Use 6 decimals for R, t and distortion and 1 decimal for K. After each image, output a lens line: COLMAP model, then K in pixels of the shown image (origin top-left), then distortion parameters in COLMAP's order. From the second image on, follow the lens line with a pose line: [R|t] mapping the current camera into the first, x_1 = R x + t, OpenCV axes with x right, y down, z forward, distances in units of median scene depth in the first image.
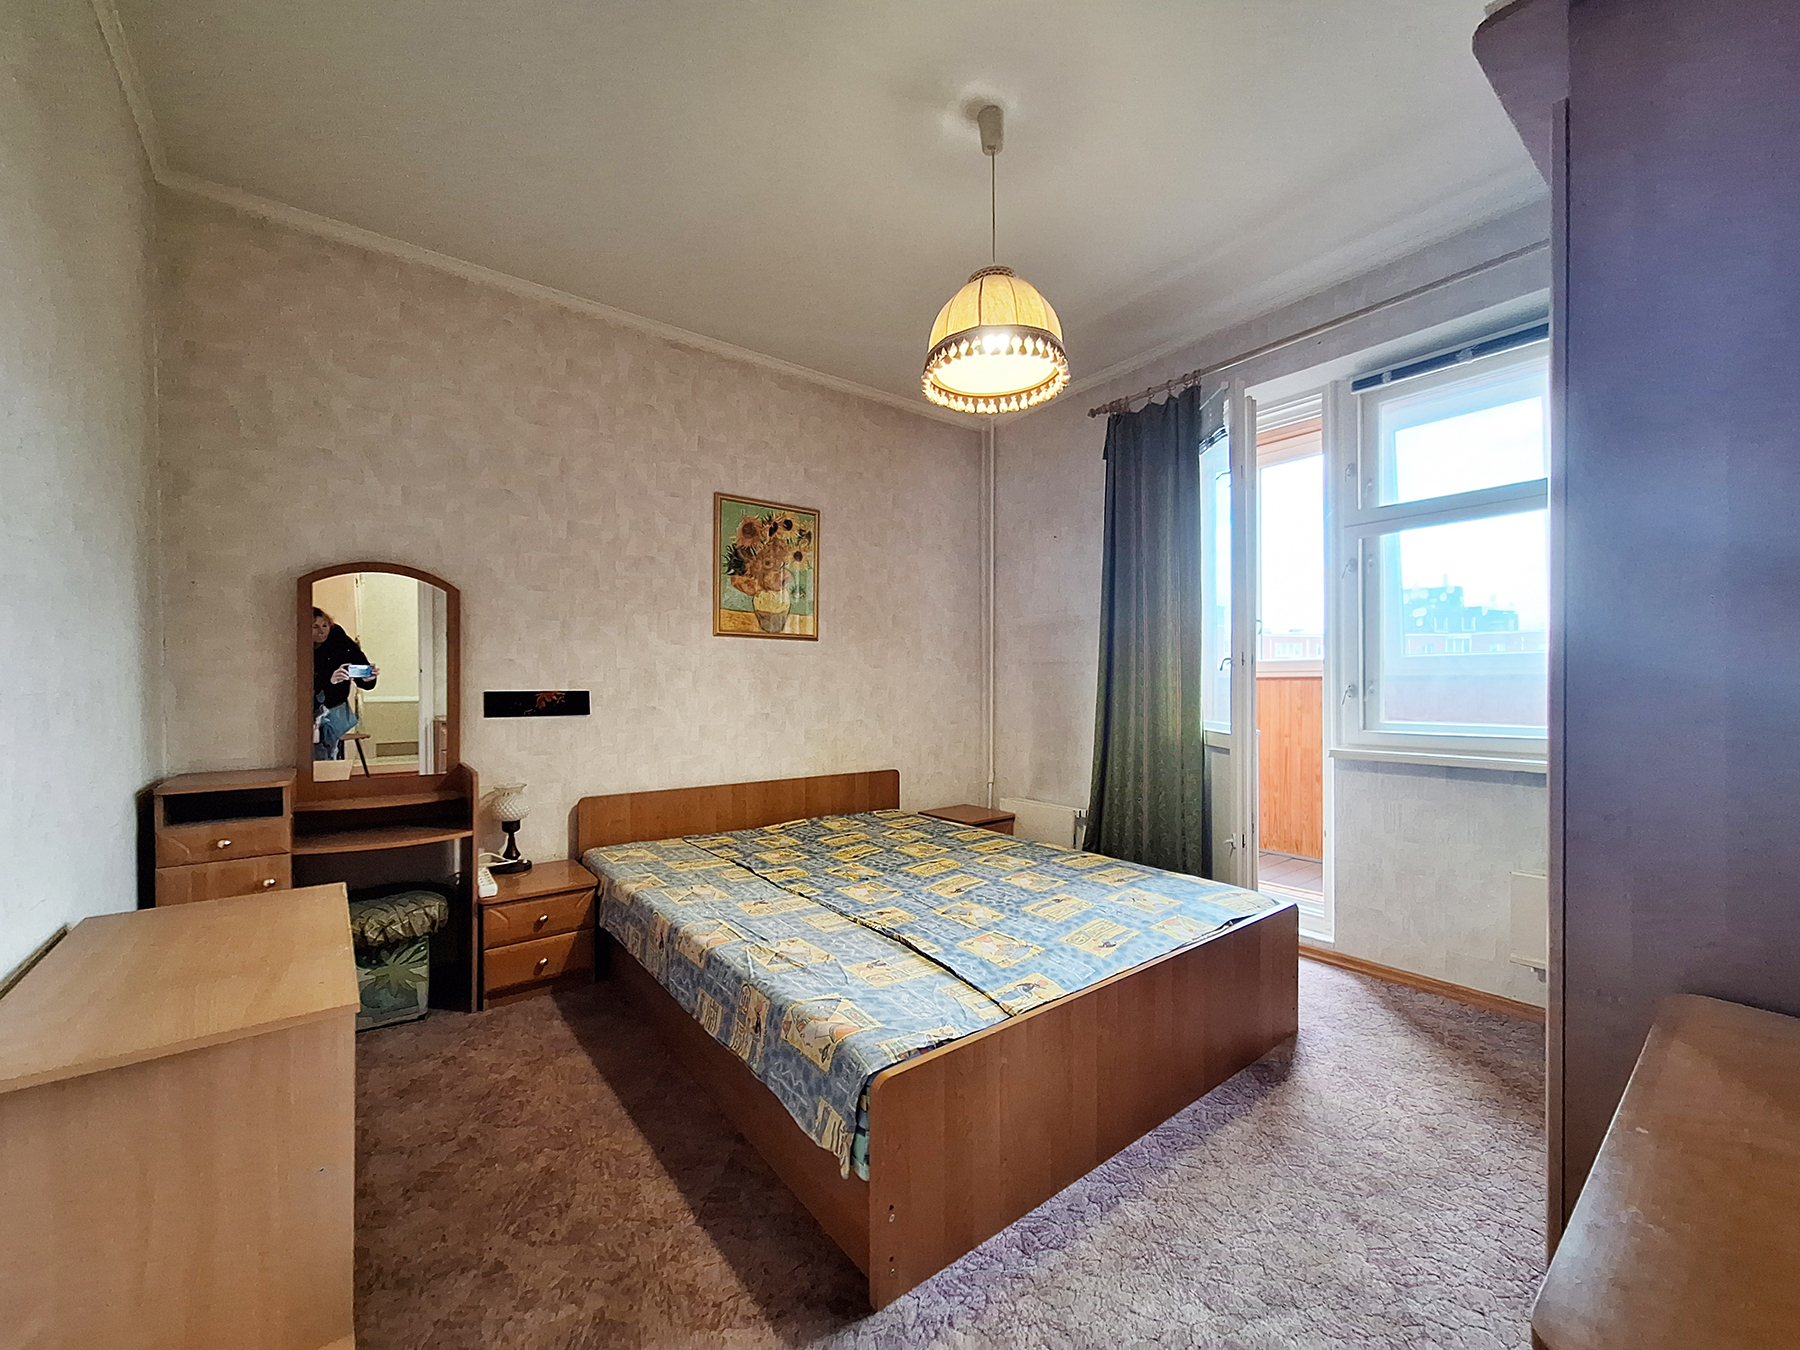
lens RADIAL K [[707.5, 0, 898.5], [0, 707.5, 689.6], [0, 0, 1]] dist [-0.003306, 0.000237]
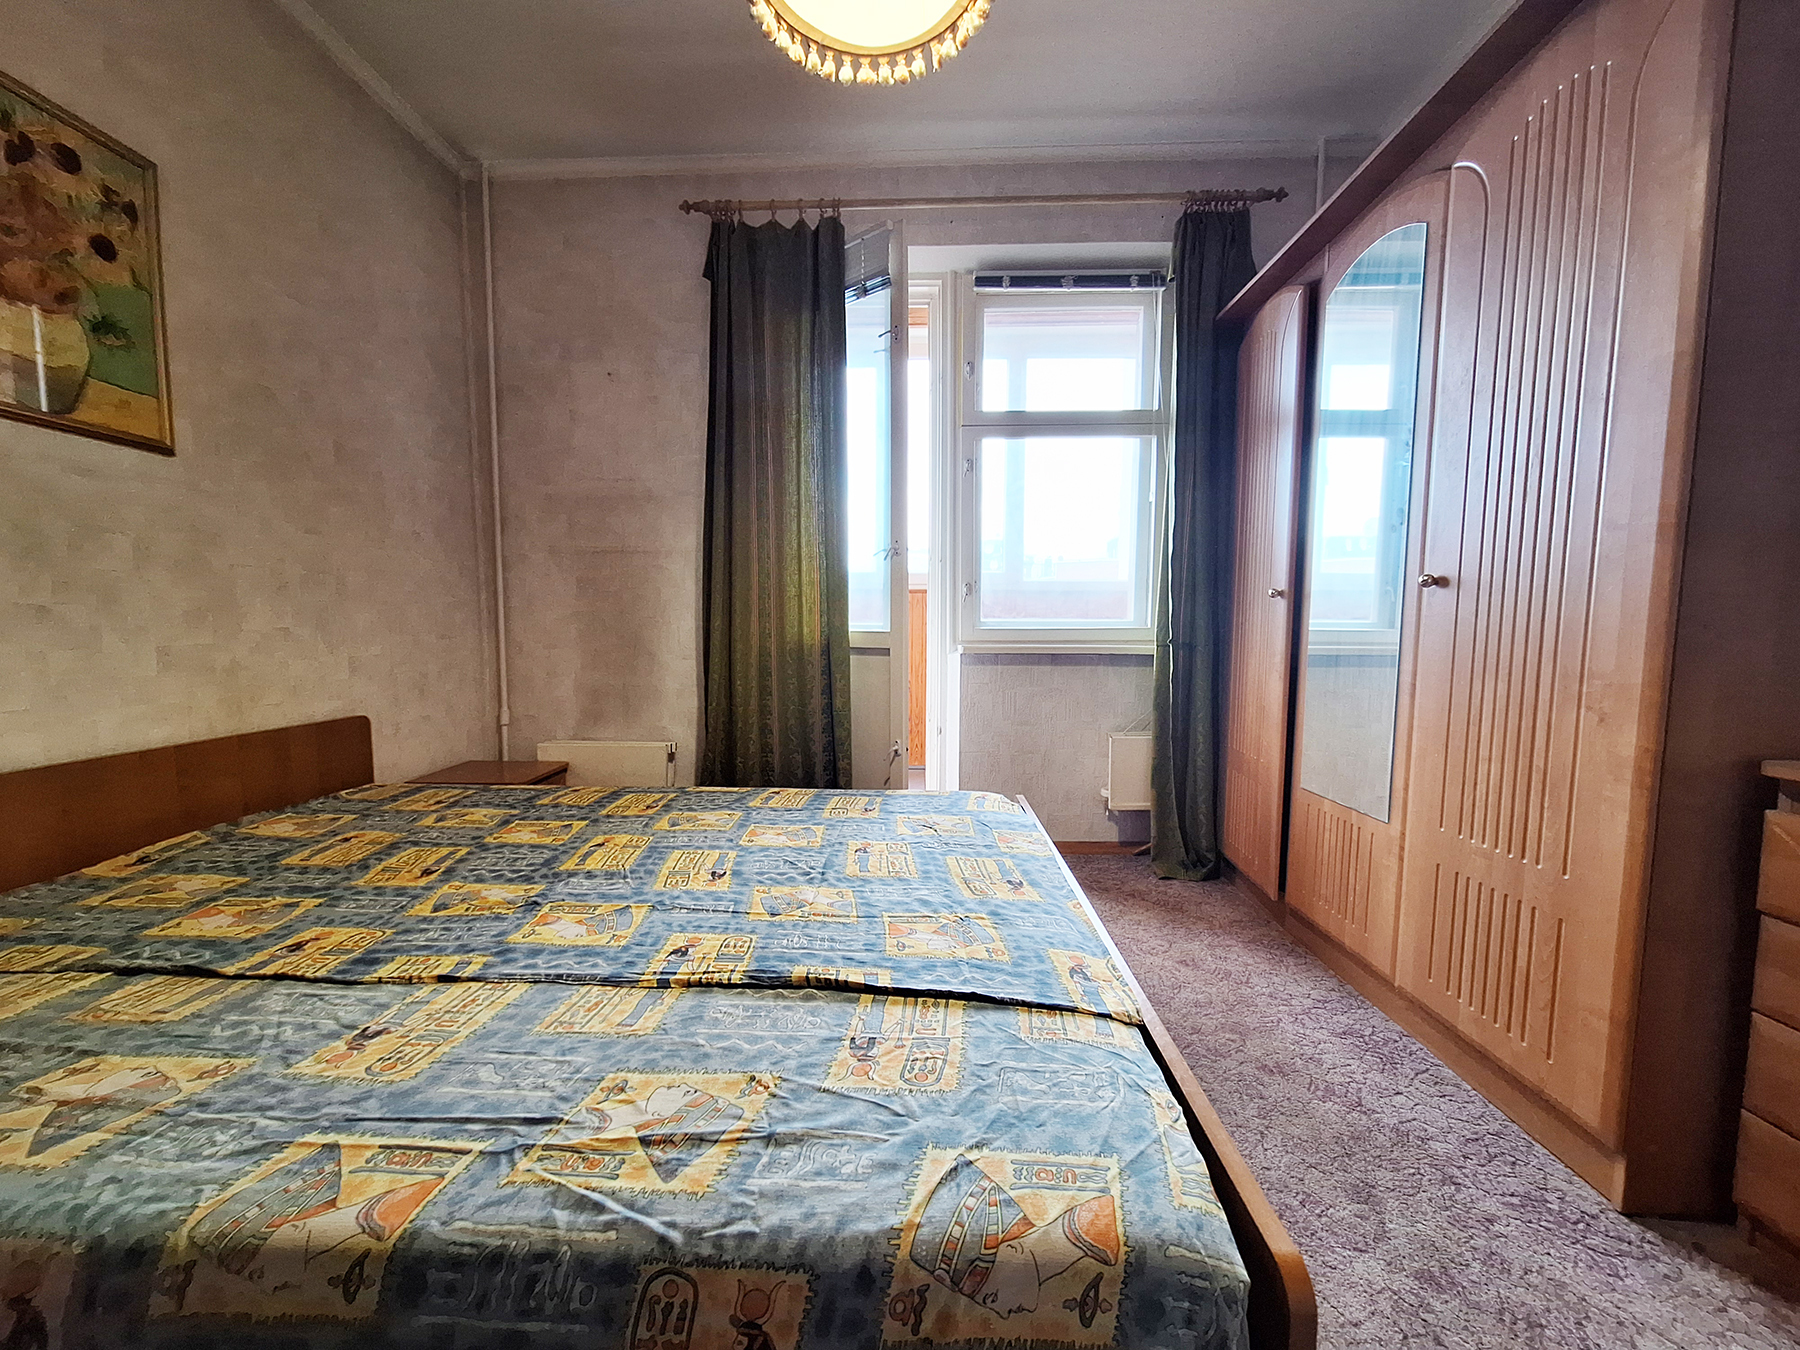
lens RADIAL K [[707.5, 0, 898.5], [0, 707.5, 689.6], [0, 0, 1]] dist [-0.003306, 0.000237]
pose [[0.635862, -0.067374, 0.768856, -0.227981], [0.001579, 0.996294, 0.085998, 0.058389], [-0.771801, -0.053469, 0.633612, 0.411142]]
